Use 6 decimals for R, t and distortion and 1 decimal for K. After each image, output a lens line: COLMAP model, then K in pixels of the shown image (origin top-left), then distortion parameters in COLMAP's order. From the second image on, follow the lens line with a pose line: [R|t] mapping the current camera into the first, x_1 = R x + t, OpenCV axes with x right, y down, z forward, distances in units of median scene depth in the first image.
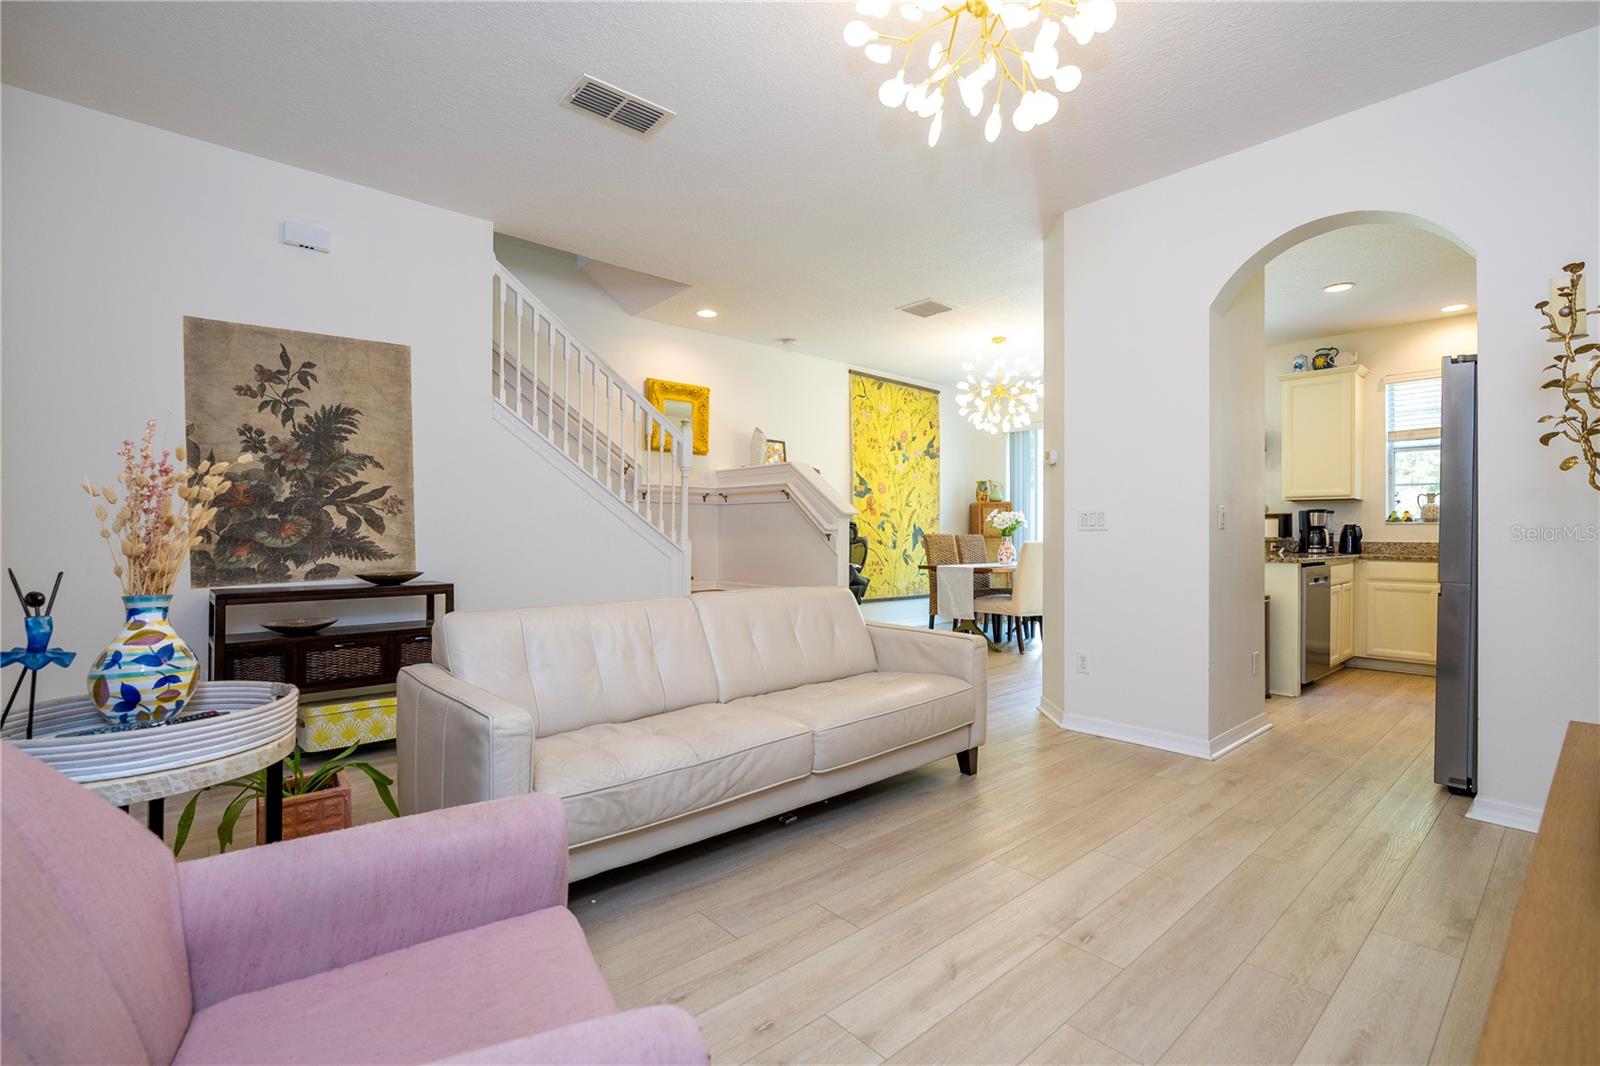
lens RADIAL K [[720.6, 0, 808.2], [0, 720.6, 524.7], [0, 0, 1]] dist [-0.004000, 0.003680]
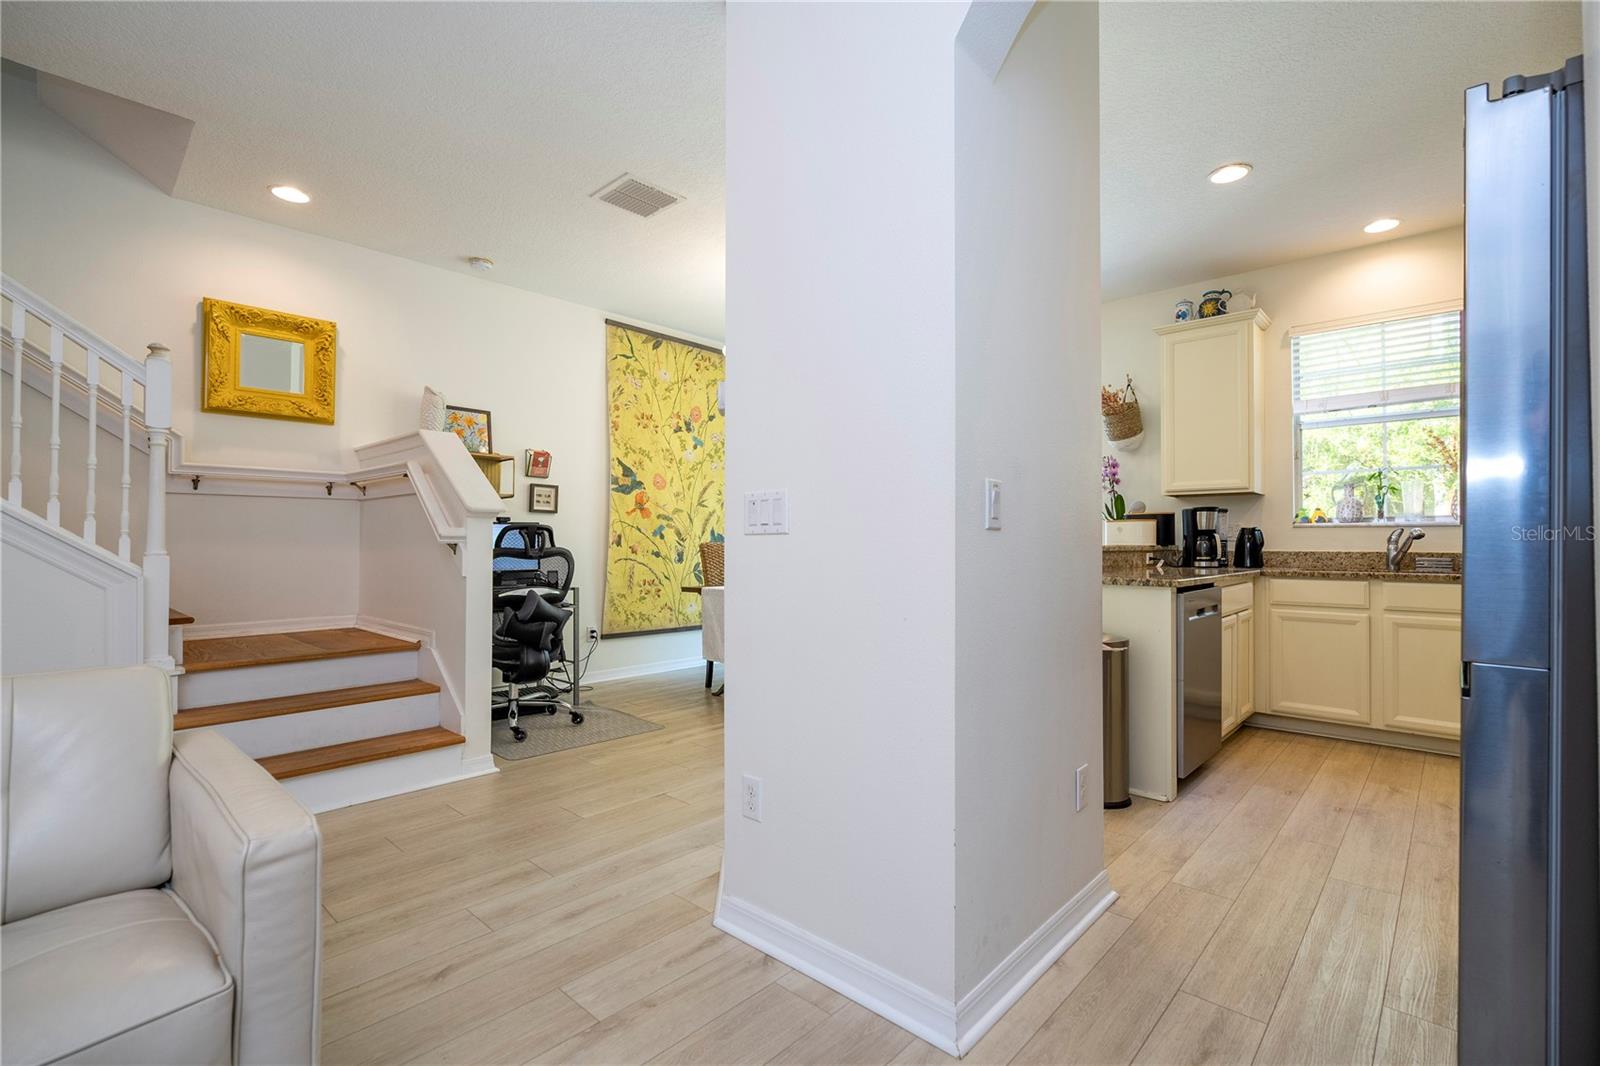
lens RADIAL K [[720.6, 0, 810.1], [0, 720.6, 529.7], [0, 0, 1]] dist [-0.004000, 0.003680]
pose [[0.995048, -0.002752, 0.099362, 0.348761], [0.003344, 0.999978, -0.005792, 0.007057], [-0.099344, 0.006095, 0.995035, 0.464461]]
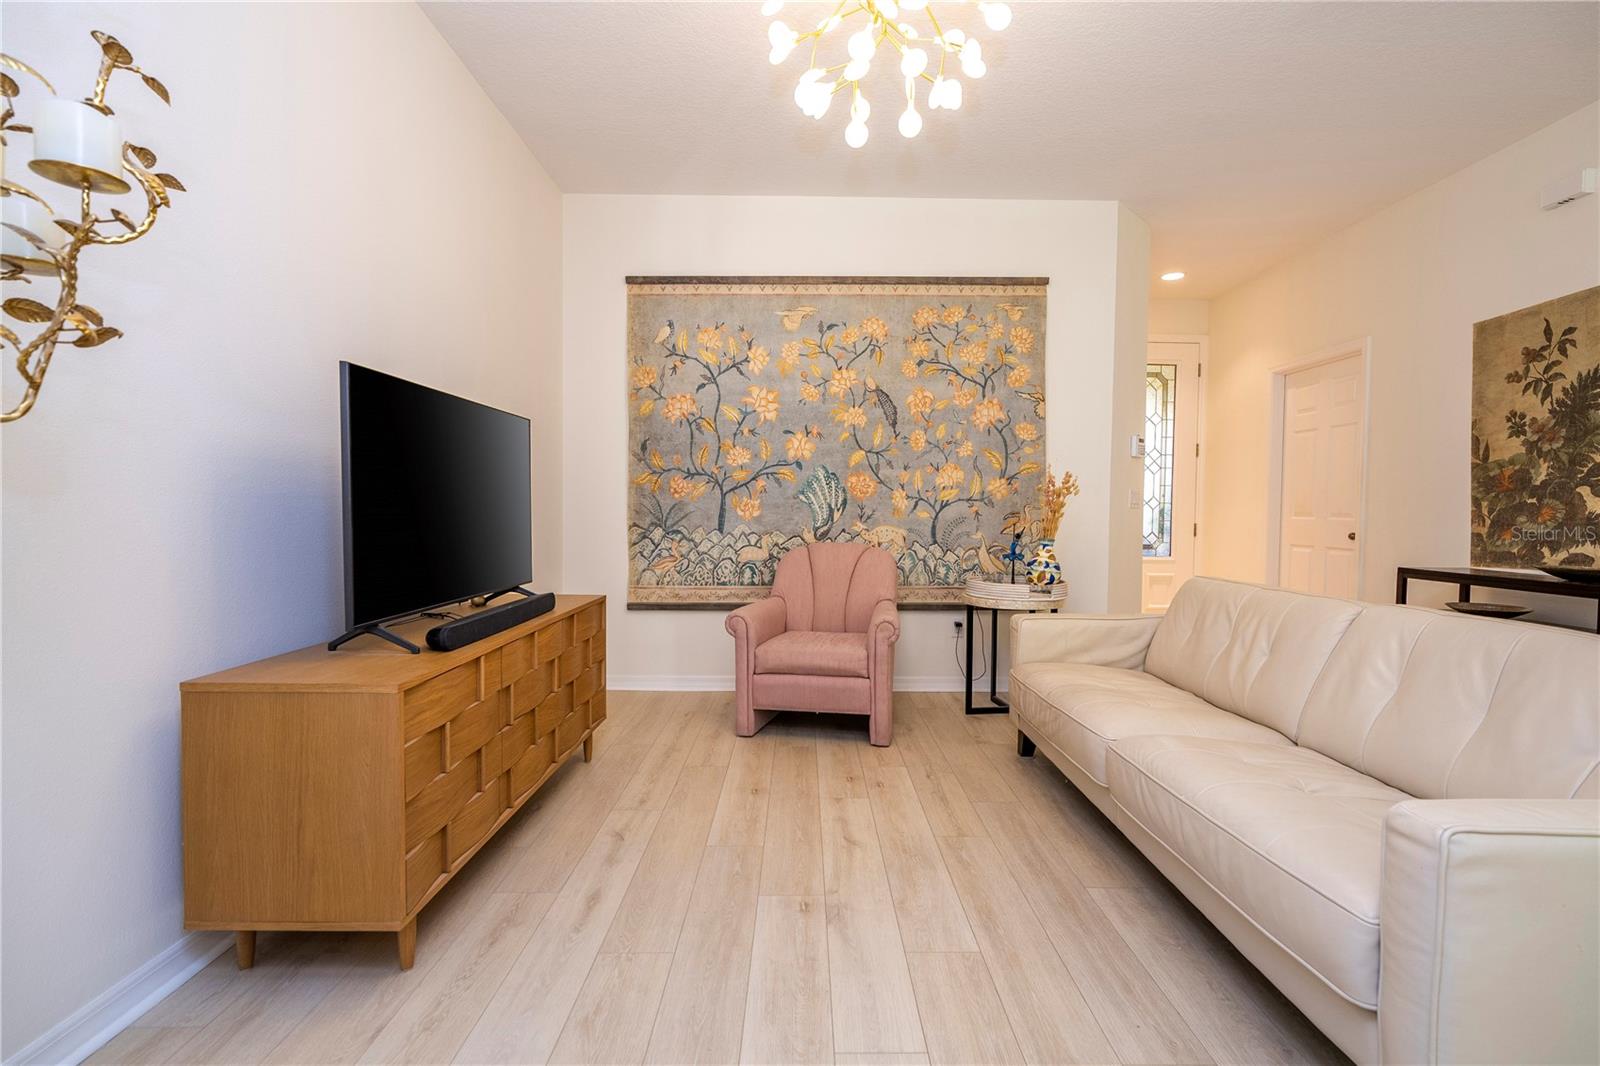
lens RADIAL K [[720.6, 0, 811.3], [0, 720.6, 524.1], [0, 0, 1]] dist [-0.004000, 0.003680]
pose [[-0.658257, 0.005159, -0.752776, 0.518547], [-0.005205, 0.999921, 0.011403, 0.011686], [0.752775, 0.011424, -0.658178, 0.758712]]
